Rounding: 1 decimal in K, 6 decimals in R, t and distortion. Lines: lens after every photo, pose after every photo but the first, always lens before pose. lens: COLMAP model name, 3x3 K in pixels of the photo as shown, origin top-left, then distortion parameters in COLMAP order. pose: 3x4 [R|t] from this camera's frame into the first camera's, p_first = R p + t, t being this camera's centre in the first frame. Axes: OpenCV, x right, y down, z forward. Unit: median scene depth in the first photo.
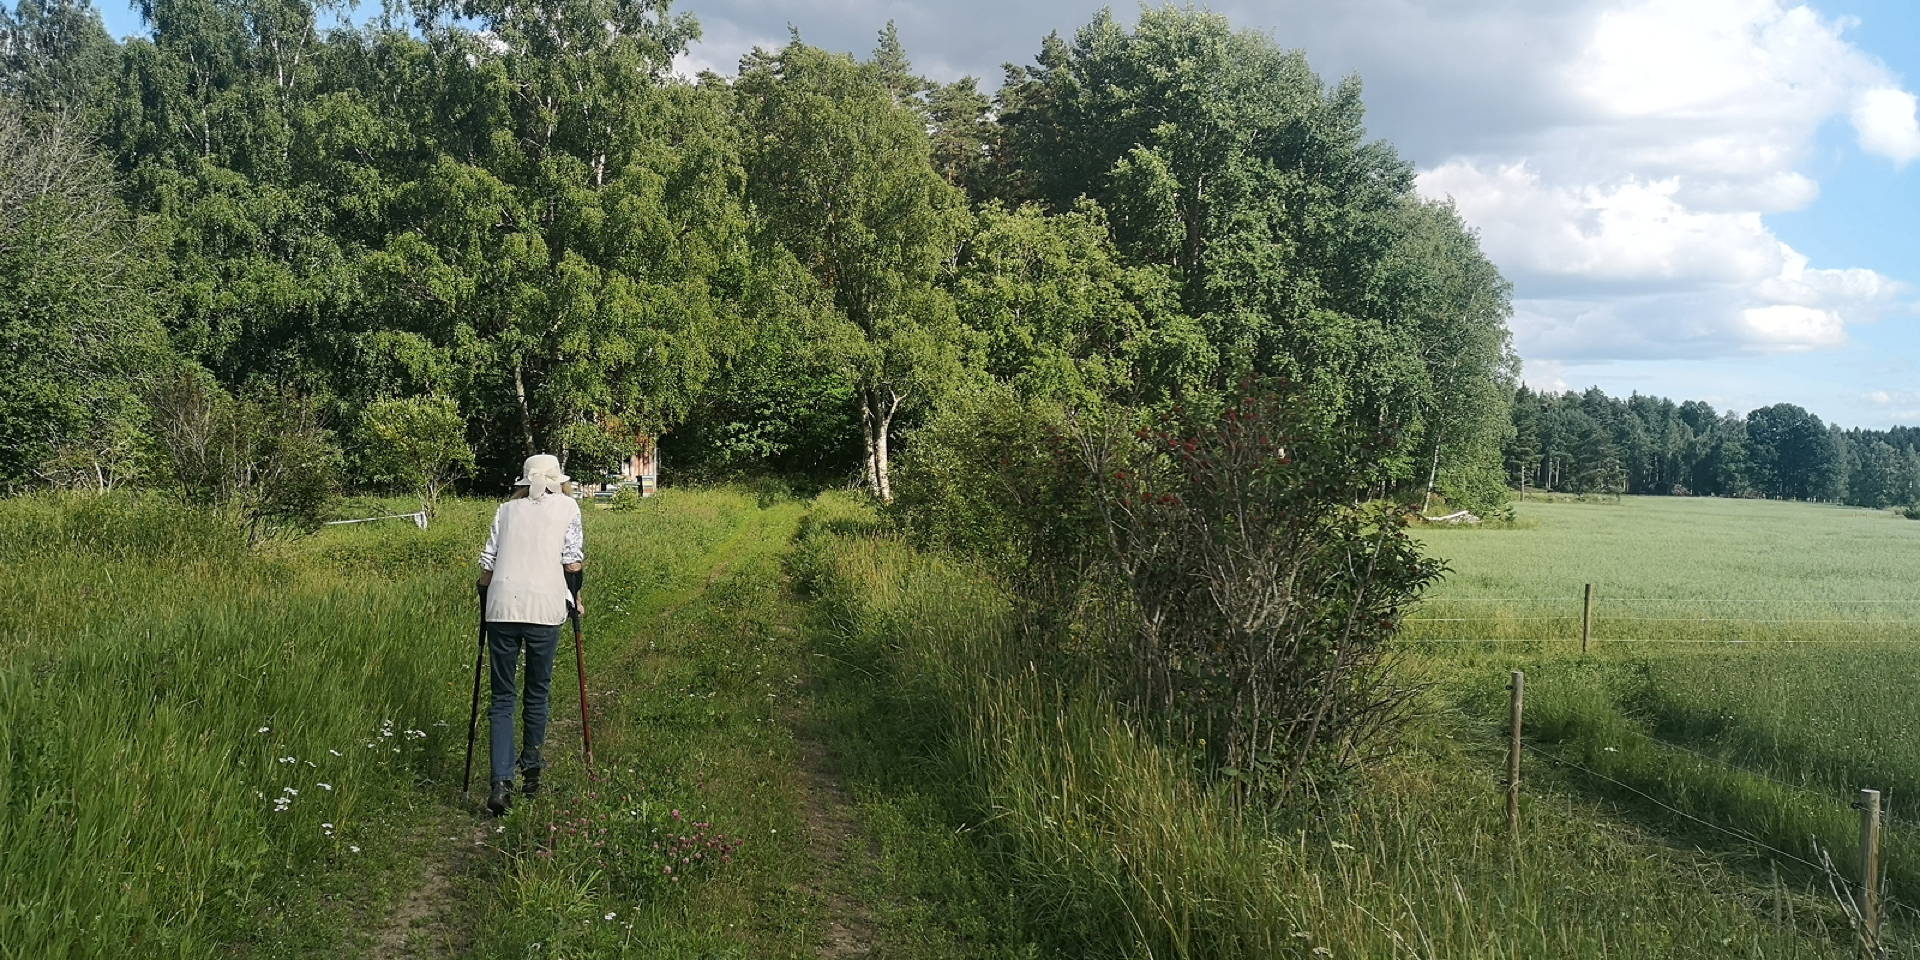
lens RADIAL K [[1617.9, 0, 960.0], [0, 1617.9, 480.0], [0, 0, 1]] dist [0.212968, -0.280828]
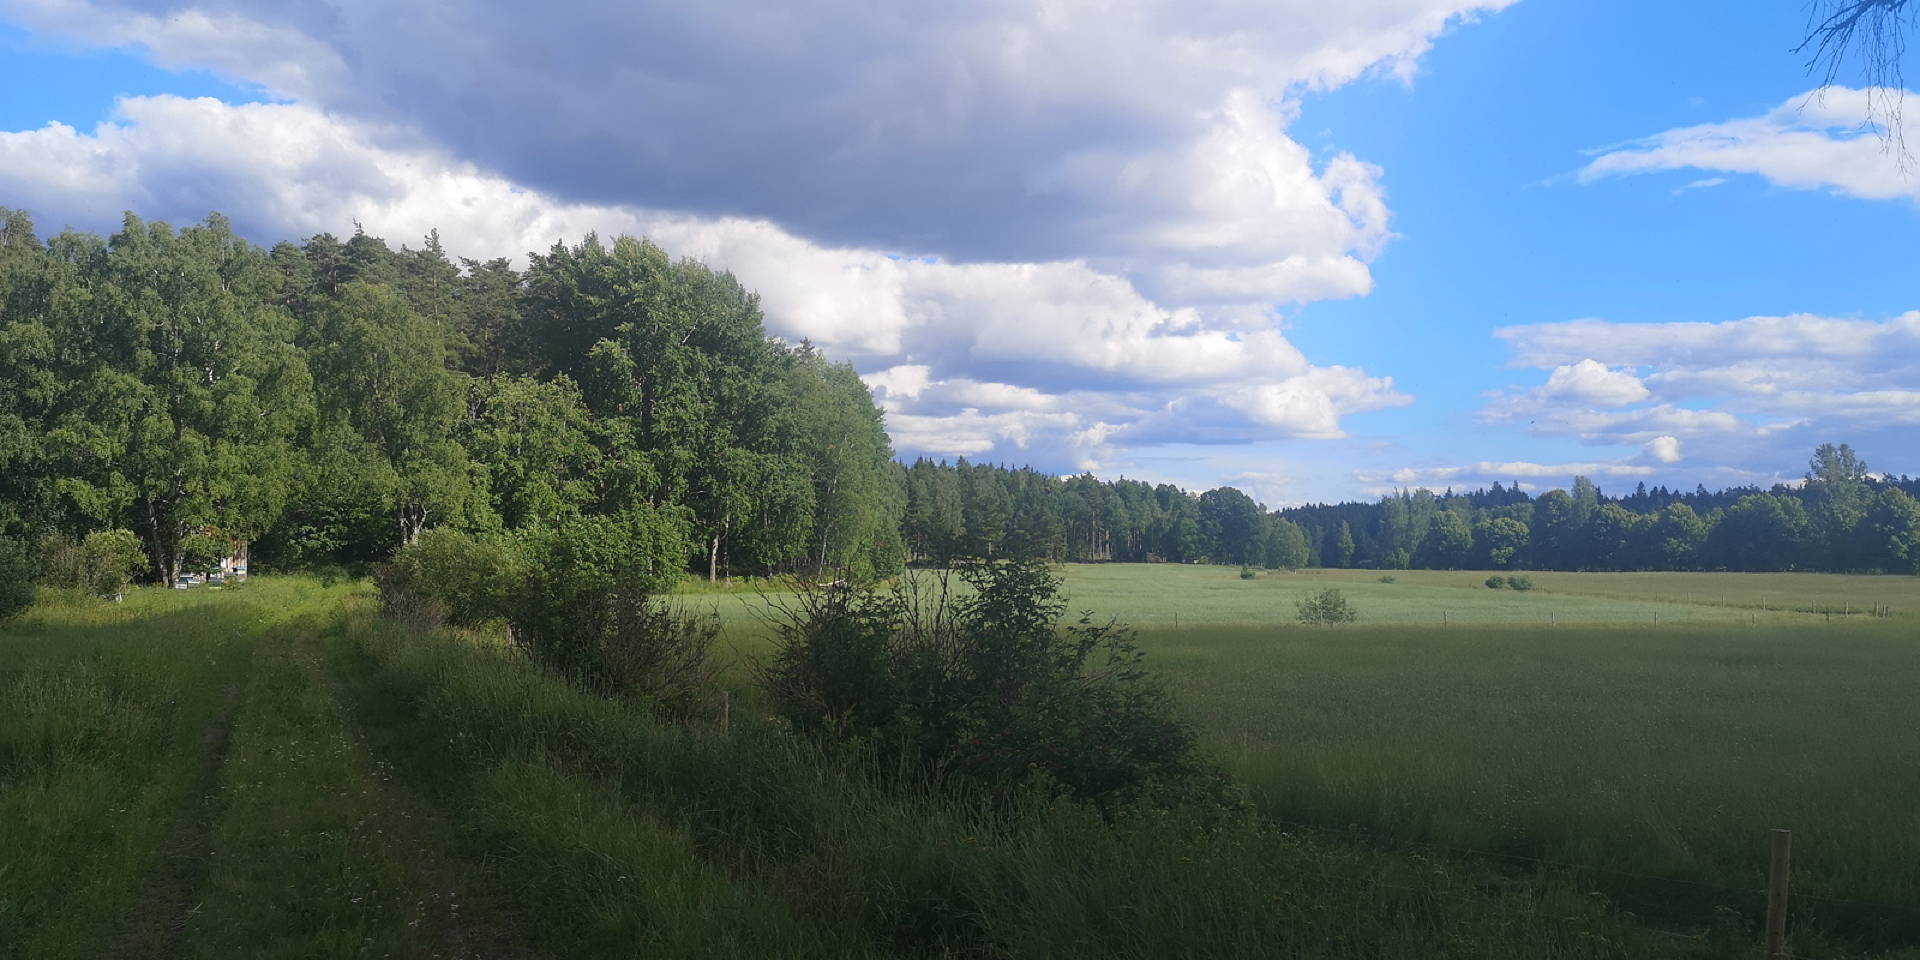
lens RADIAL K [[1617.9, 0, 960.0], [0, 1617.9, 480.0], [0, 0, 1]] dist [0.212968, -0.280828]
pose [[0.972867, -0.003298, 0.231341, 0.088051], [0.013594, 0.998986, -0.042926, -0.007583], [-0.230965, 0.044906, 0.971925, -0.582269]]
